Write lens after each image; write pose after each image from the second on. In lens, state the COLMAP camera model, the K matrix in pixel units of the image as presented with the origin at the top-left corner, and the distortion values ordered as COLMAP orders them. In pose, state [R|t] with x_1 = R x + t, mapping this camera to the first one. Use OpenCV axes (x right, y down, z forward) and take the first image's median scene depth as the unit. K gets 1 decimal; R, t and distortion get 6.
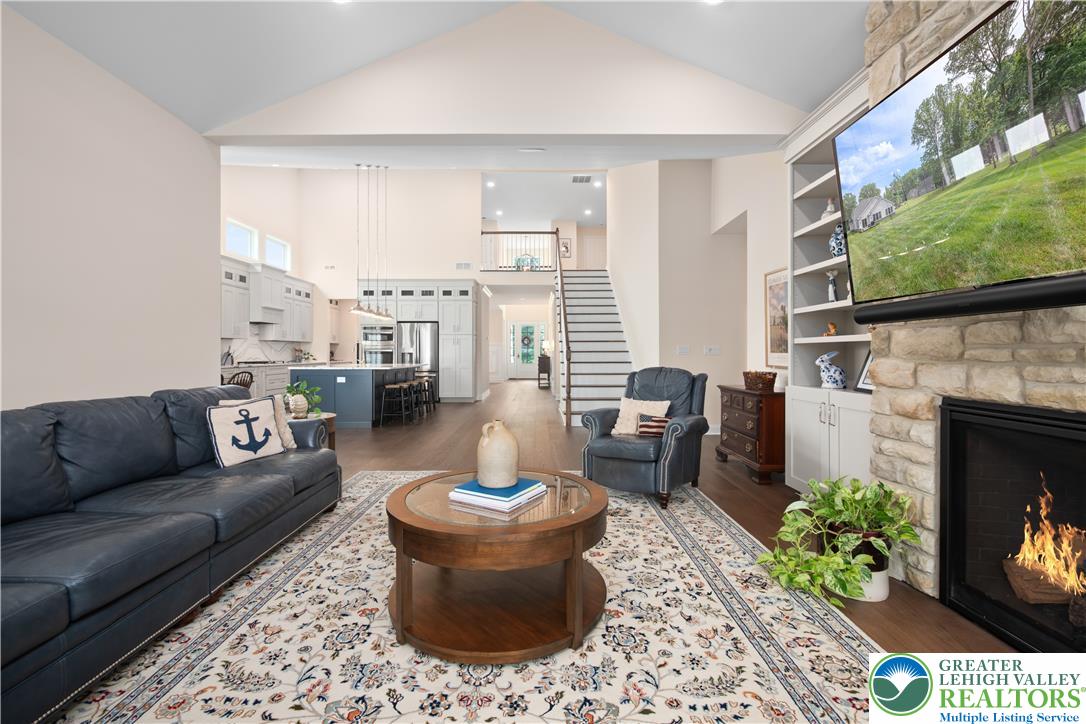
lens RADIAL K [[454.8, 0, 541.8], [0, 454.8, 354.3], [0, 0, 1]] dist [0.000679, -0.000010]
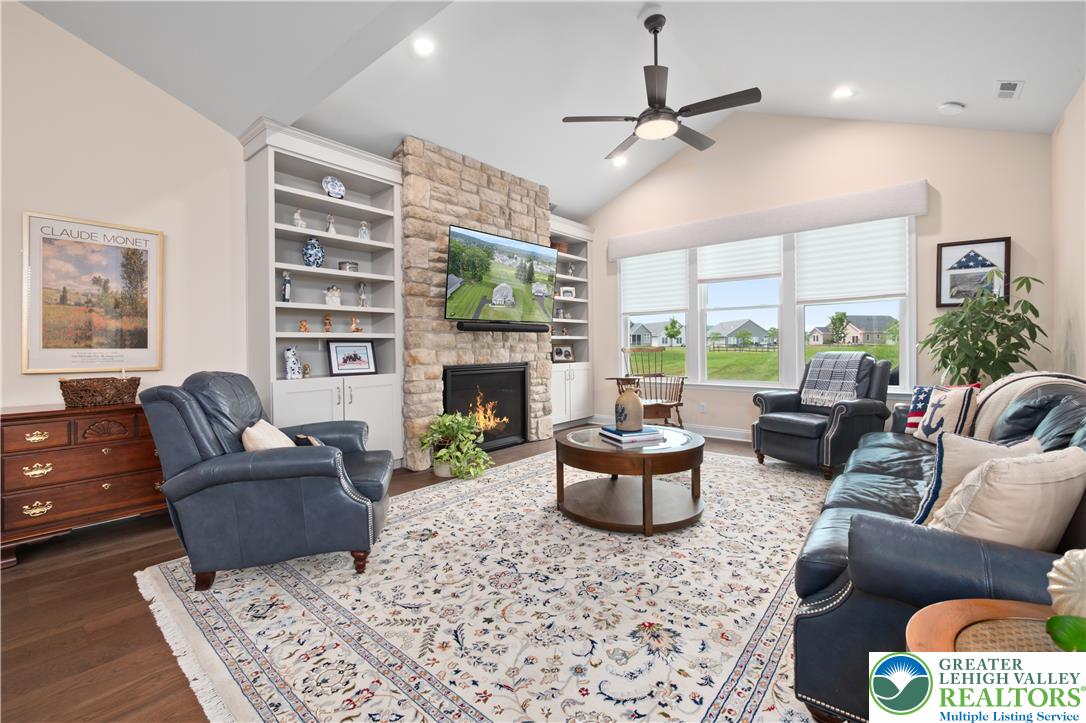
lens RADIAL K [[454.8, 0, 542.2], [0, 454.8, 352.3], [0, 0, 1]] dist [0.000679, -0.000010]
pose [[-0.759269, -0.000685, 0.650776, -0.800534], [0.011585, 0.999827, 0.014569, 0.004129], [-0.650673, 0.018601, -0.759130, 2.180495]]
